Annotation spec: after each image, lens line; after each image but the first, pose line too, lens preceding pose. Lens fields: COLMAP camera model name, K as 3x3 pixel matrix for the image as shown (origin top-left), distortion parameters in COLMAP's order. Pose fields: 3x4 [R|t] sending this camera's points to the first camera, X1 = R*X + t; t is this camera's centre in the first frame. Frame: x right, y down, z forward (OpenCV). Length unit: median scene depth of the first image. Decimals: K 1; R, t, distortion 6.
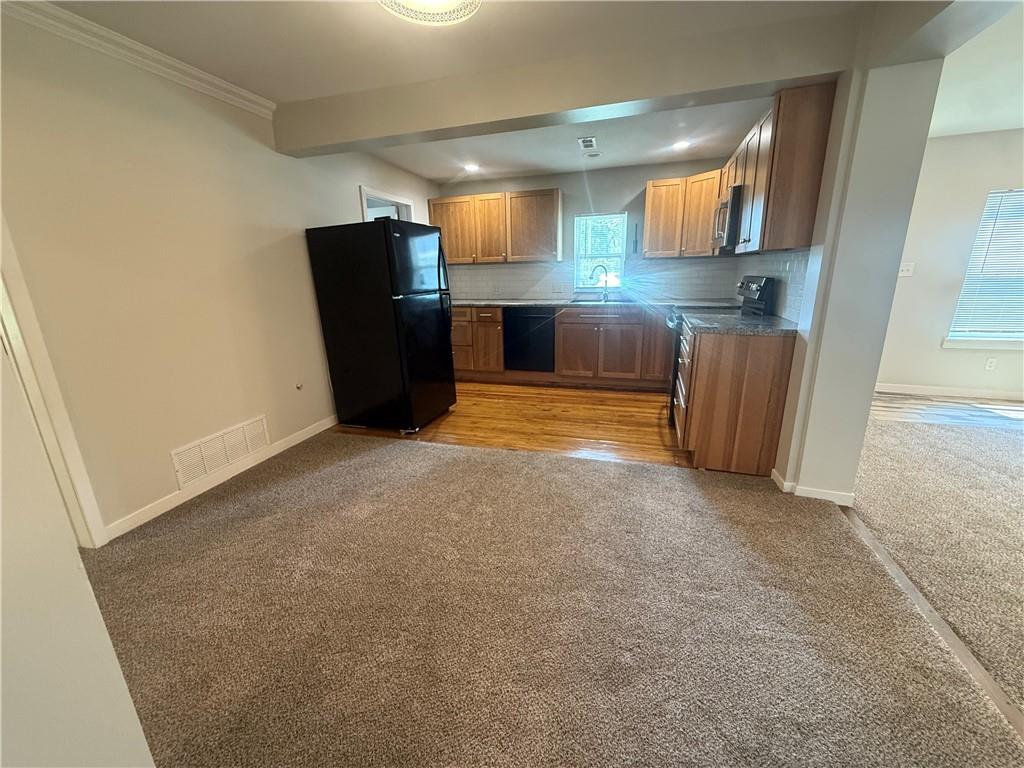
lens RADIAL K [[409.0, 0, 511.7], [0, 409.0, 383.8], [0, 0, 1]] dist [0.001511, -0.000014]
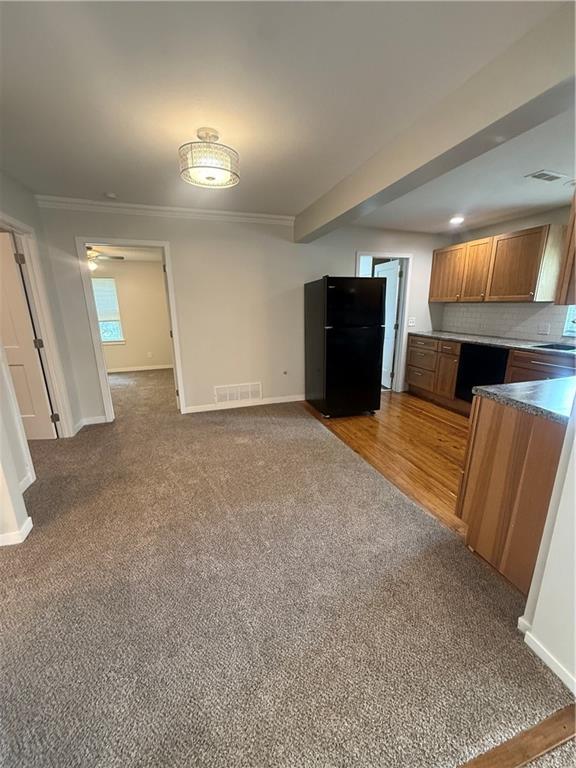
lens RADIAL K [[306.7, 0, 288.1], [0, 306.7, 383.4], [0, 0, 1]] dist [0.001511, -0.000014]
pose [[0.575929, 0.222212, -0.786720, 0.449793], [-0.221910, 0.968710, 0.111164, -0.080584], [0.786805, 0.110559, 0.607219, 0.163617]]
